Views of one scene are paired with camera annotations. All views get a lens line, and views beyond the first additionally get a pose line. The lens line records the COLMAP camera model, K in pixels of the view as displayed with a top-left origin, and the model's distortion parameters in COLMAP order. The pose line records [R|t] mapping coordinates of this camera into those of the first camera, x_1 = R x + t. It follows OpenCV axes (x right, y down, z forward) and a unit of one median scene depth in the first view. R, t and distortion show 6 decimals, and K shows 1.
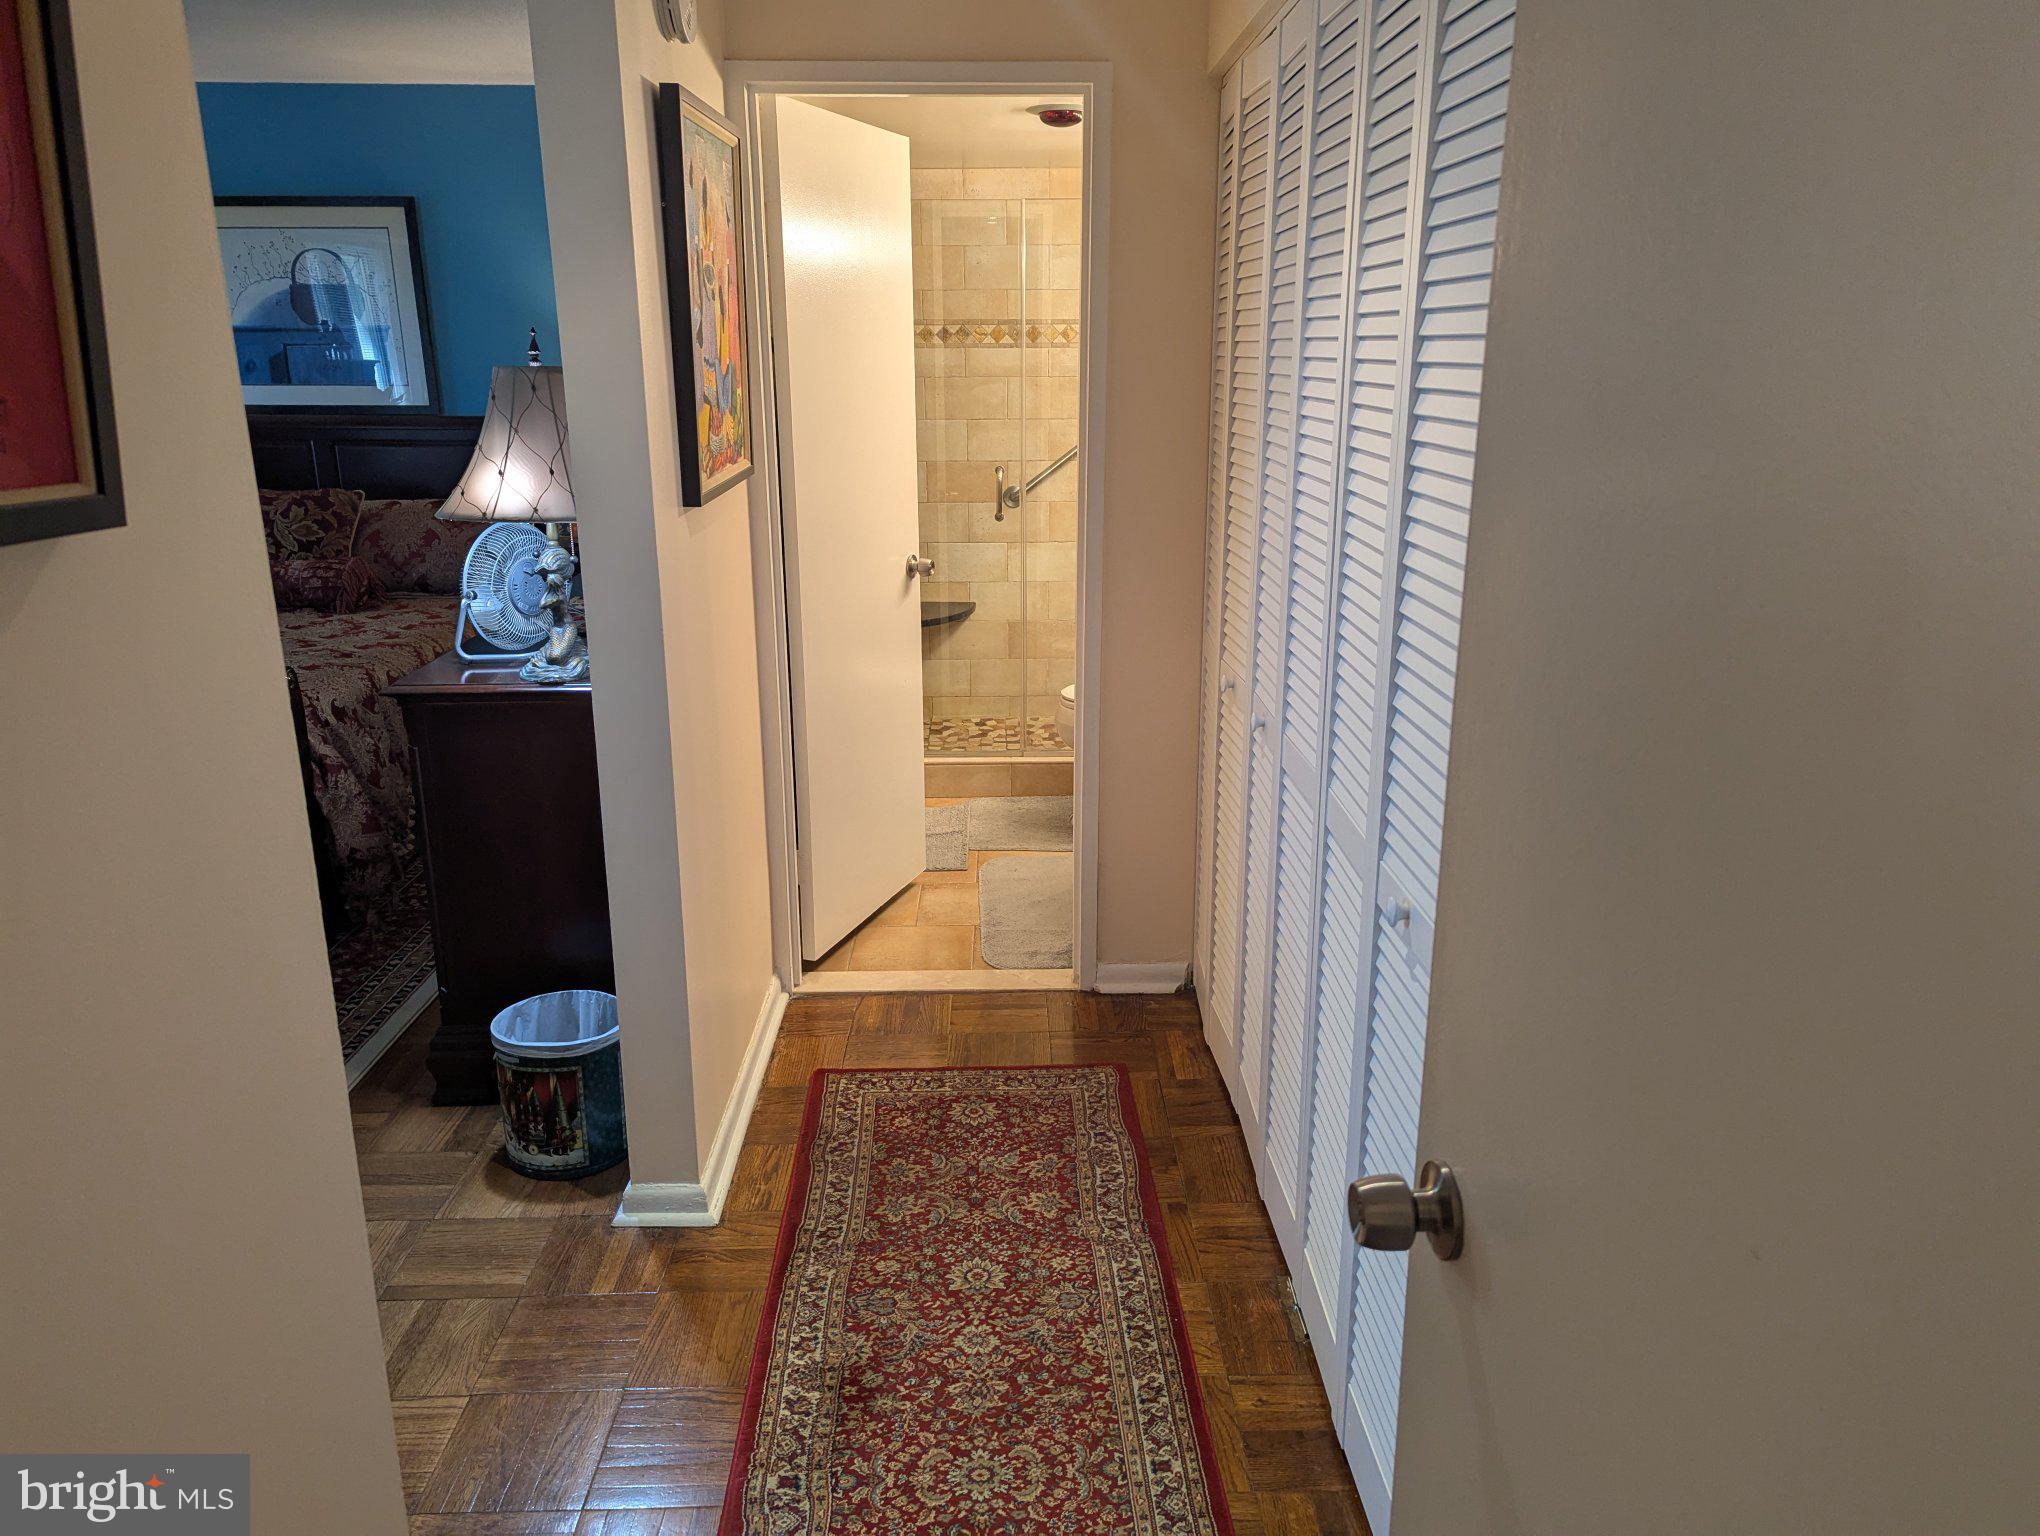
lens RADIAL K [[1429.2, 0, 1018.6], [0, 1429.2, 785.7], [0, 0, 1]] dist [-0.009613, -0.005981]
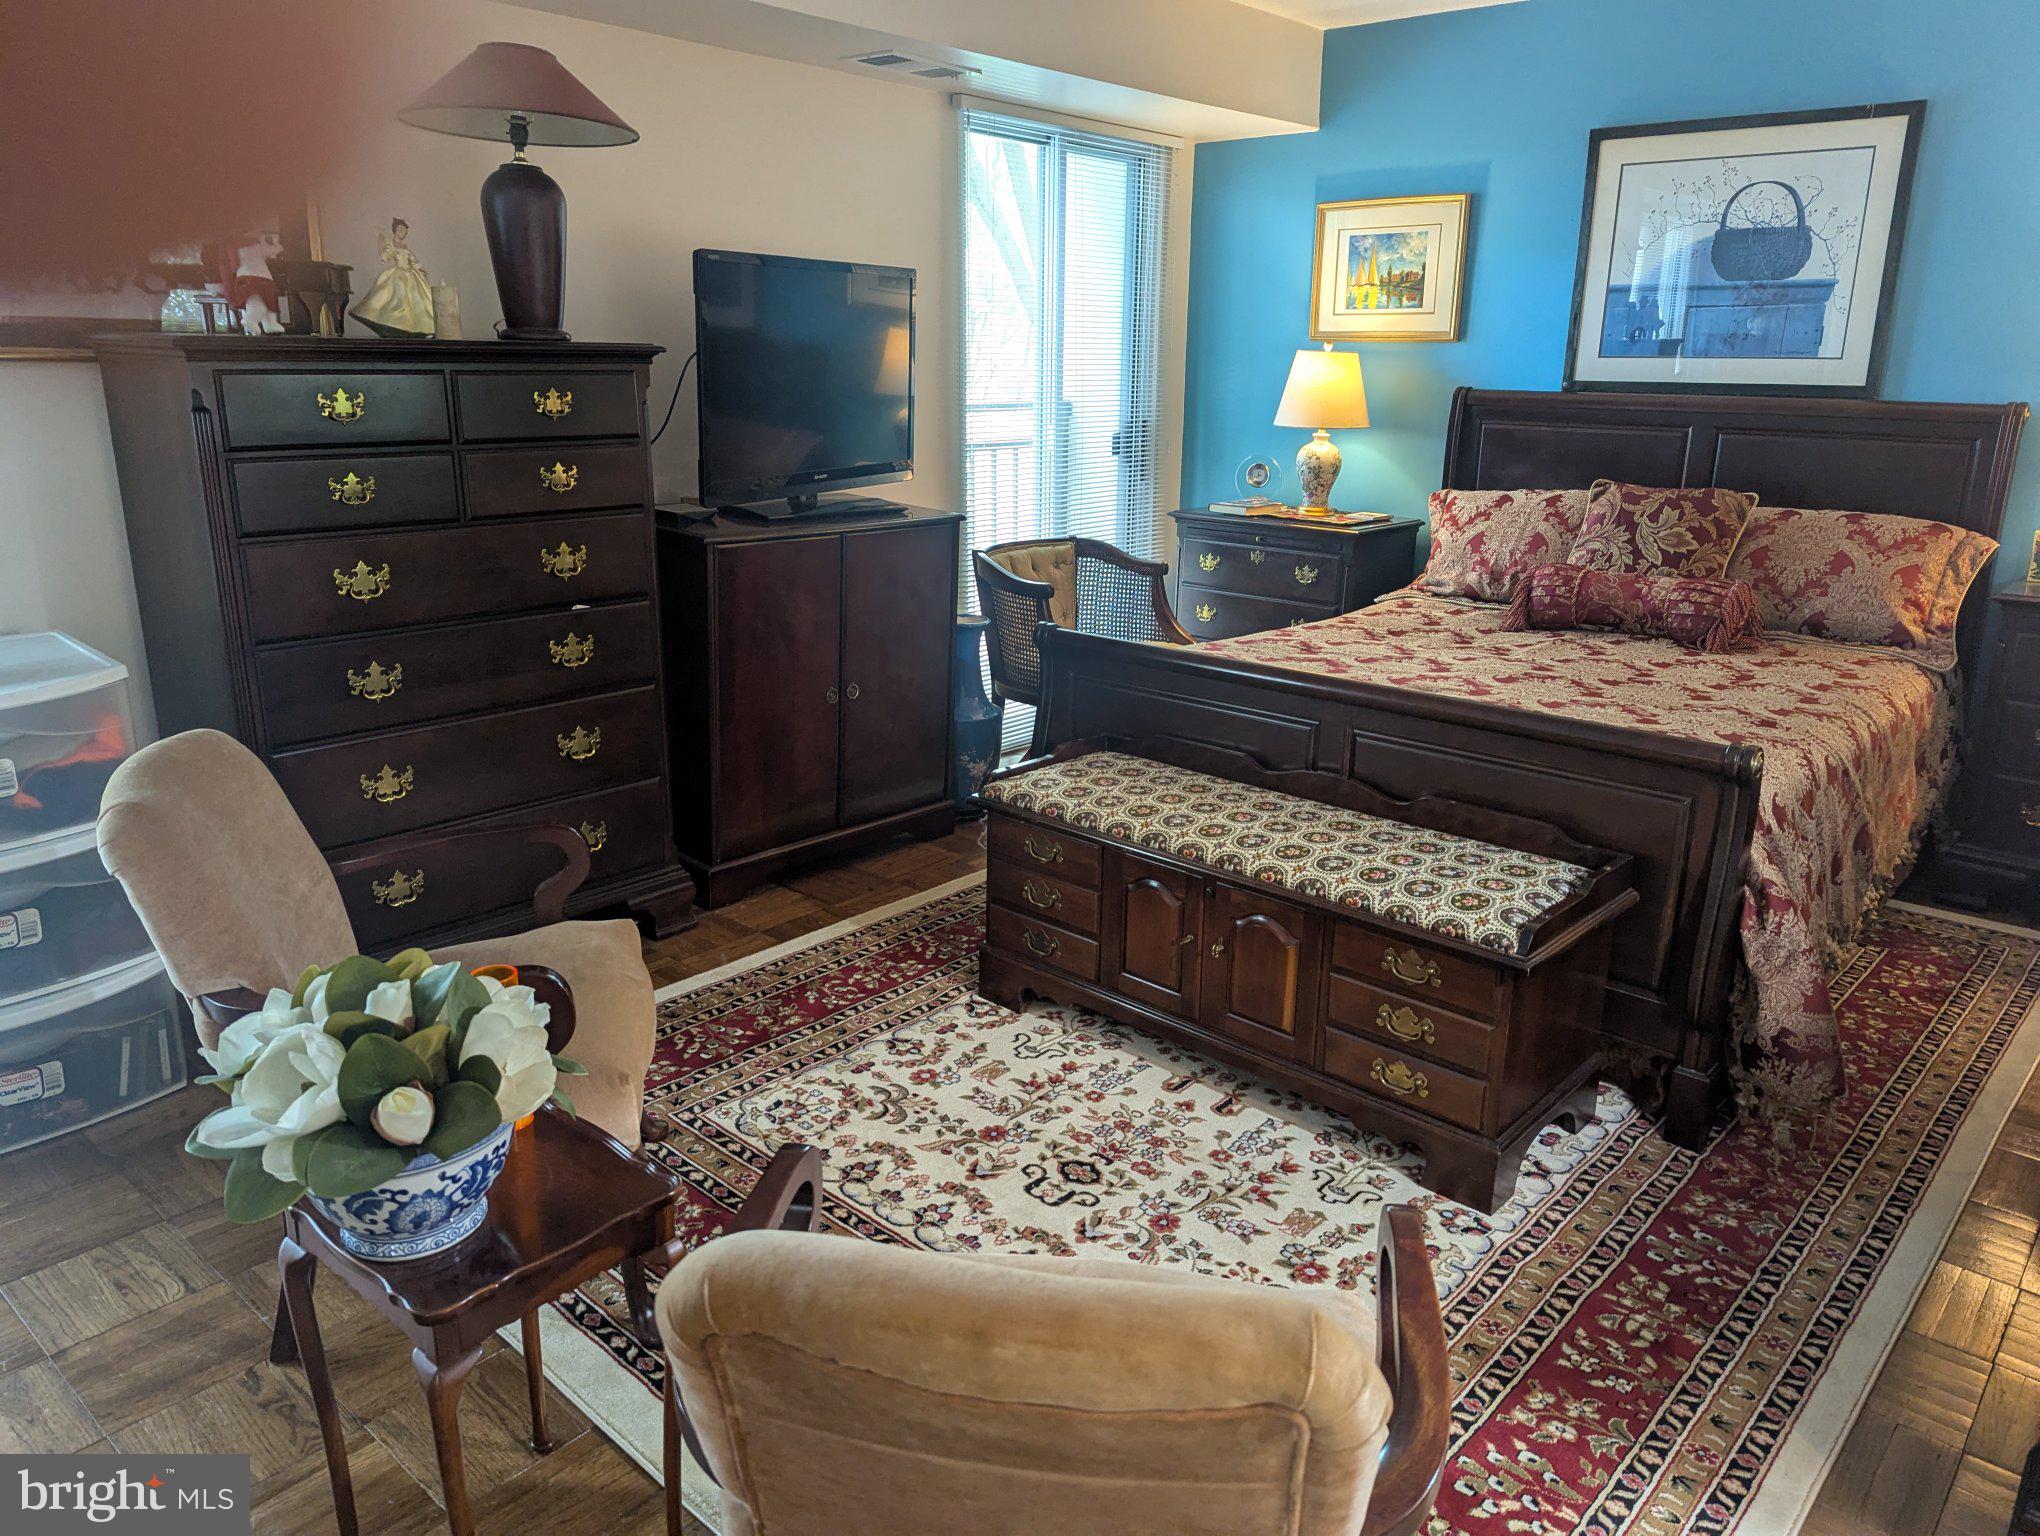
lens RADIAL K [[1429.2, 0, 1009.2], [0, 1429.2, 768.7], [0, 0, 1]] dist [-0.009613, -0.005981]
pose [[0.725066, 0.191923, -0.661396, -0.231155], [-0.201410, 0.977489, 0.062847, -0.032173], [0.658569, 0.087644, 0.747399, 0.188531]]
